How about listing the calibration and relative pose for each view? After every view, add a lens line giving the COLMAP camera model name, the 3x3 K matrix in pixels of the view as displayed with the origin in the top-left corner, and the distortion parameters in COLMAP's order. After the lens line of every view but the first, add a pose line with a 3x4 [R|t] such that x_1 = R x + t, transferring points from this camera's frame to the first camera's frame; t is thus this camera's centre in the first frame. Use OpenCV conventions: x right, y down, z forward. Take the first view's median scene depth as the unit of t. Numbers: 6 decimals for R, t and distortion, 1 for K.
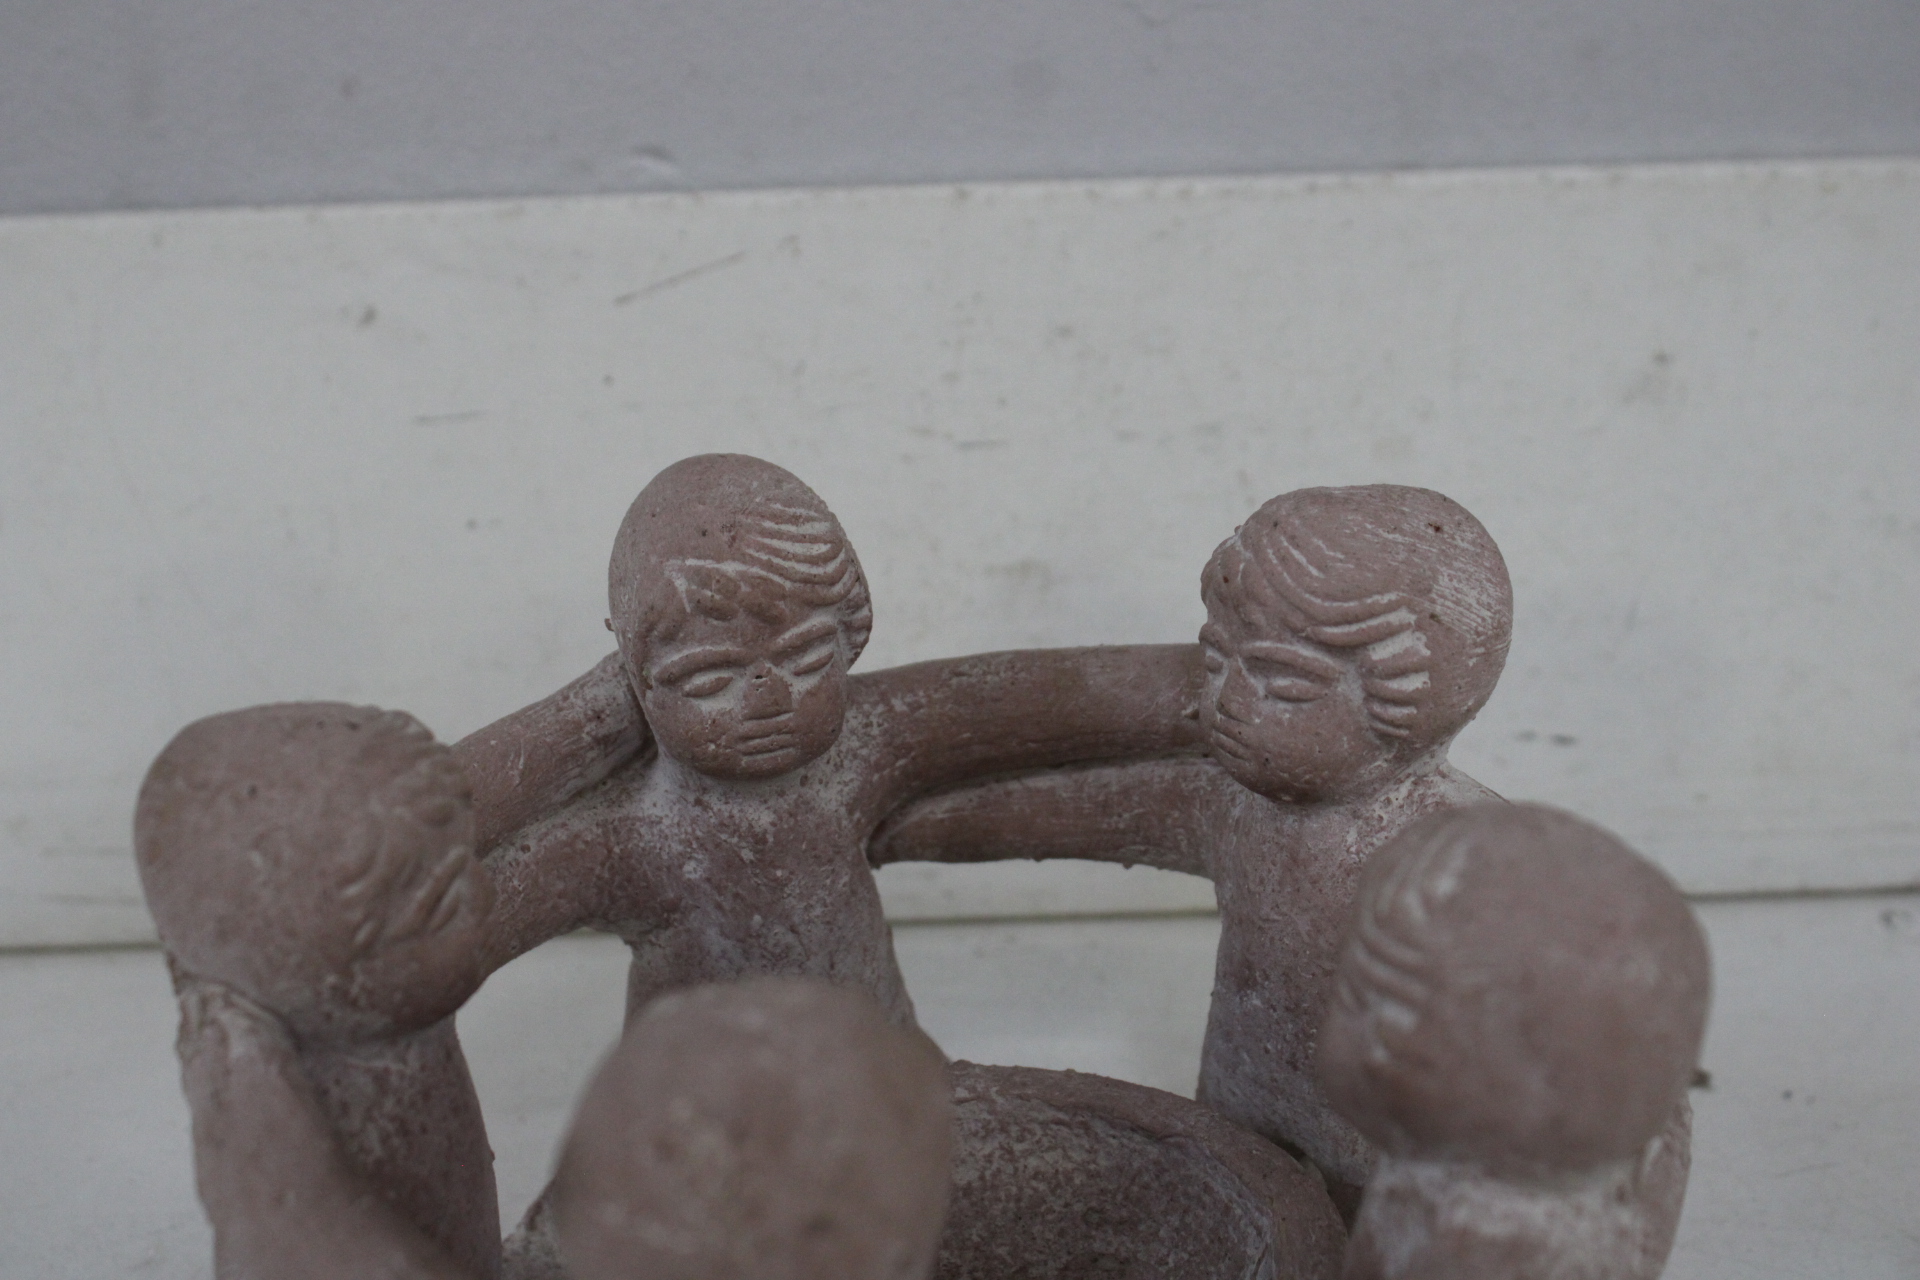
lens RADIAL K [[2753.7, 0, 960.0], [0, 2753.7, 640.0], [0, 0, 1]] dist [-0.055392, -0.051937]
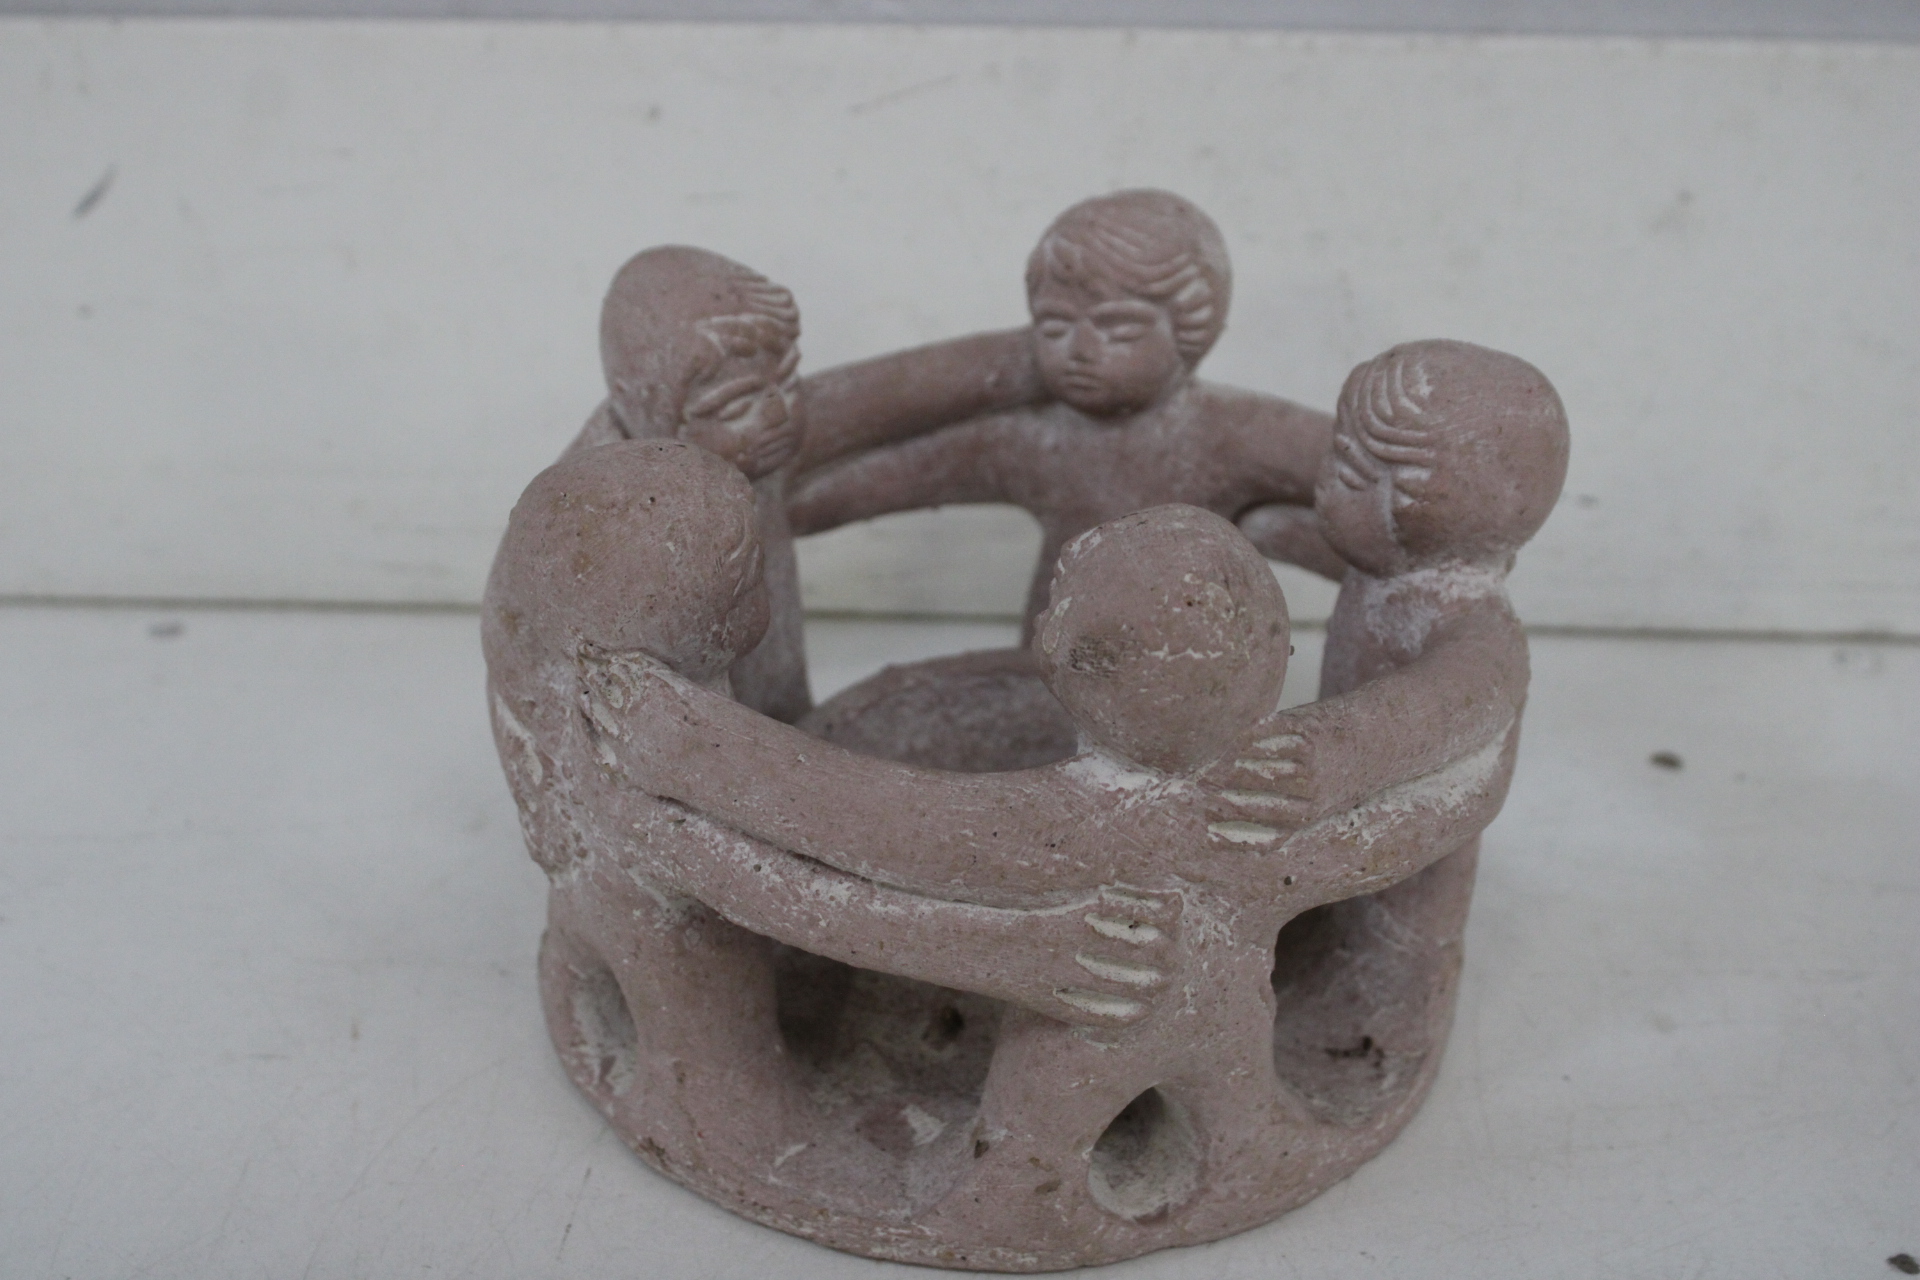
lens RADIAL K [[2753.7, 0, 960.0], [0, 2753.7, 640.0], [0, 0, 1]] dist [-0.055392, -0.051937]
pose [[0.857265, -0.218774, 0.466085, -0.665113], [0.196080, 0.975743, 0.097352, 0.017012], [-0.476078, 0.007934, 0.879367, -0.234496]]
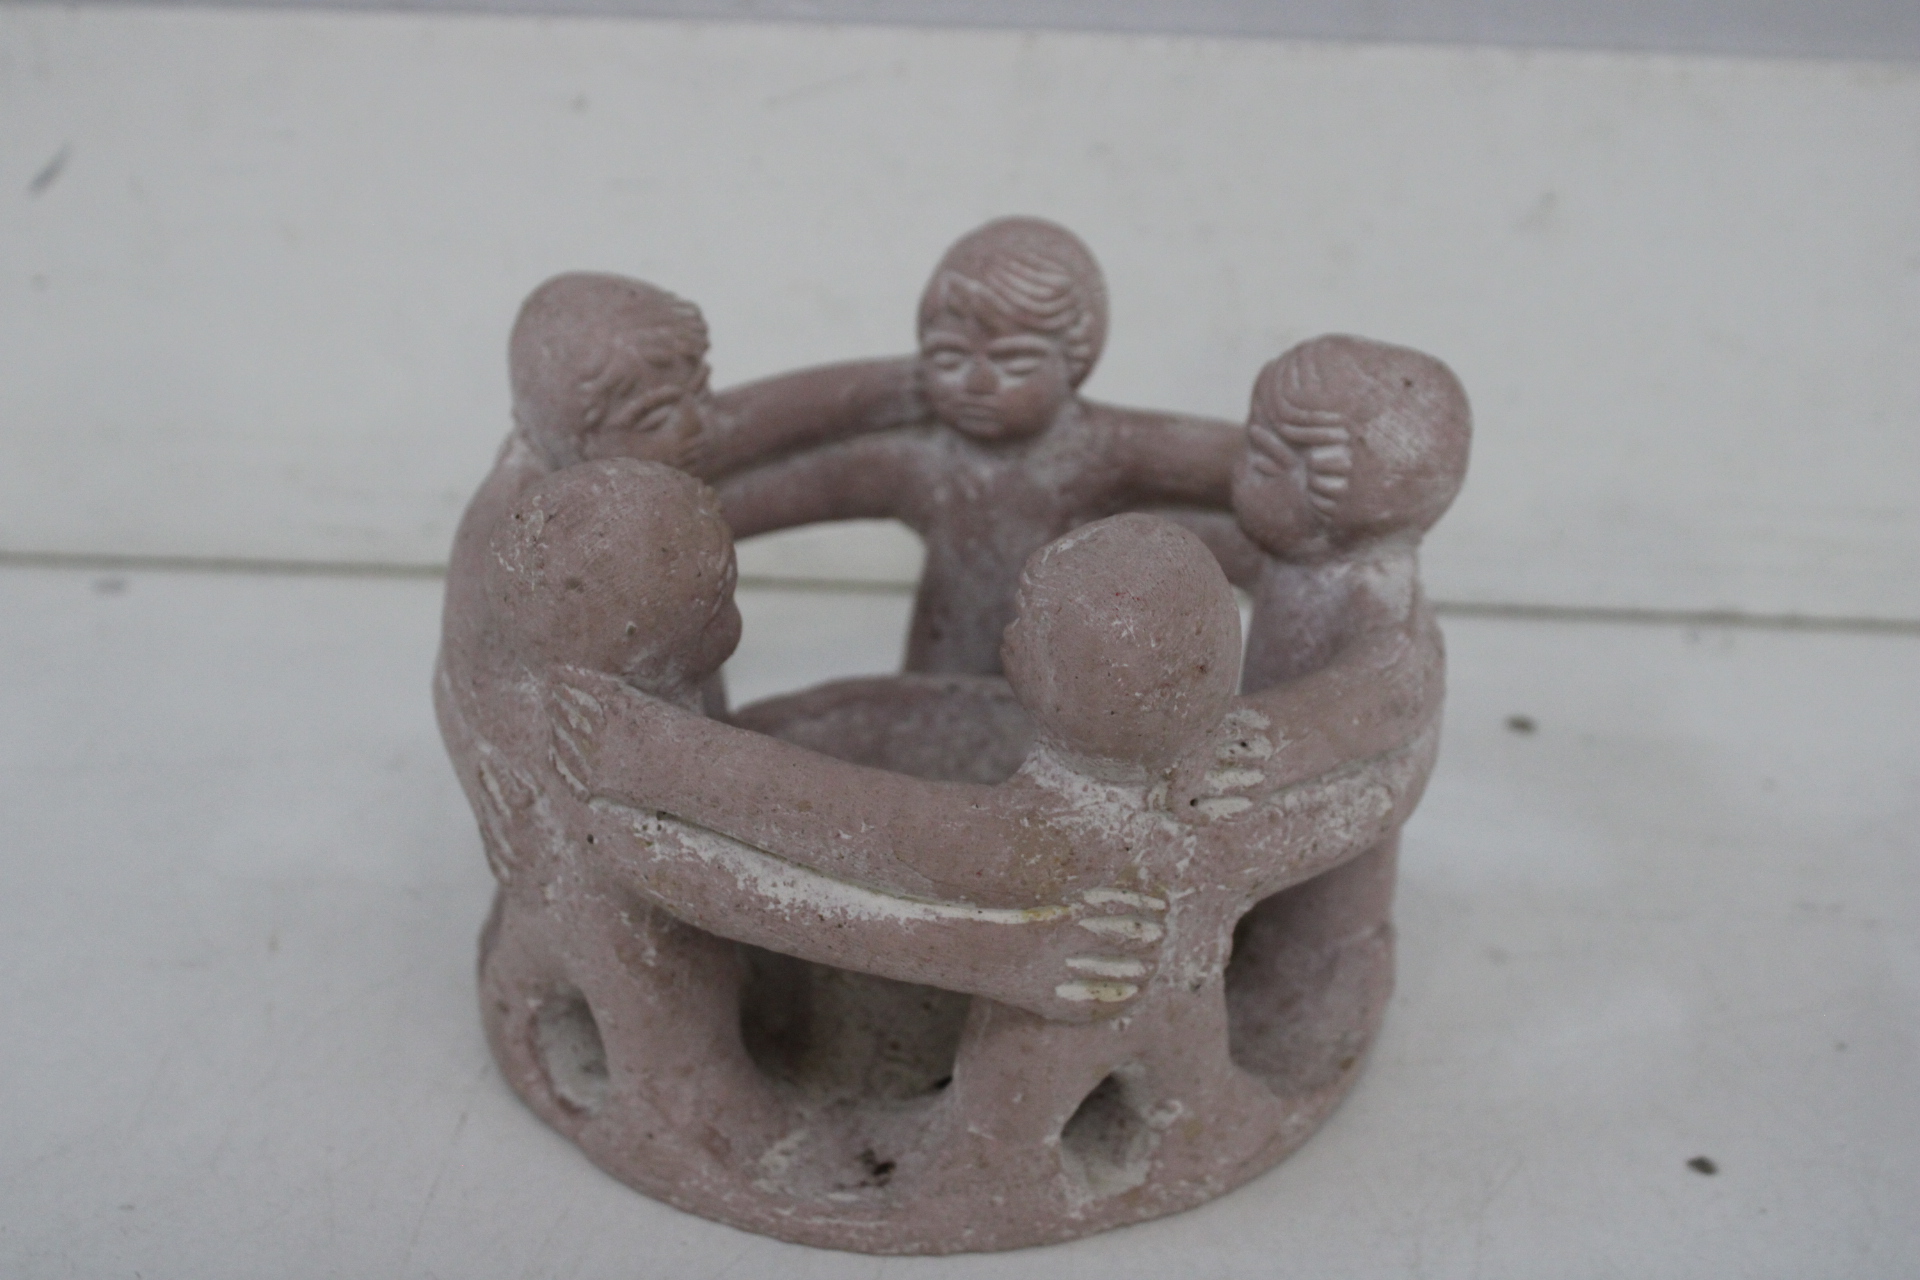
lens RADIAL K [[2858.7, 0, 960.0], [0, 2858.7, 640.0], [0, 0, 1]] dist [0.005285, 0.004875]
pose [[0.818167, 0.303335, -0.488457, 0.712429], [-0.284502, 0.951809, 0.114537, -0.019320], [0.499660, 0.045256, 0.865038, -0.300035]]
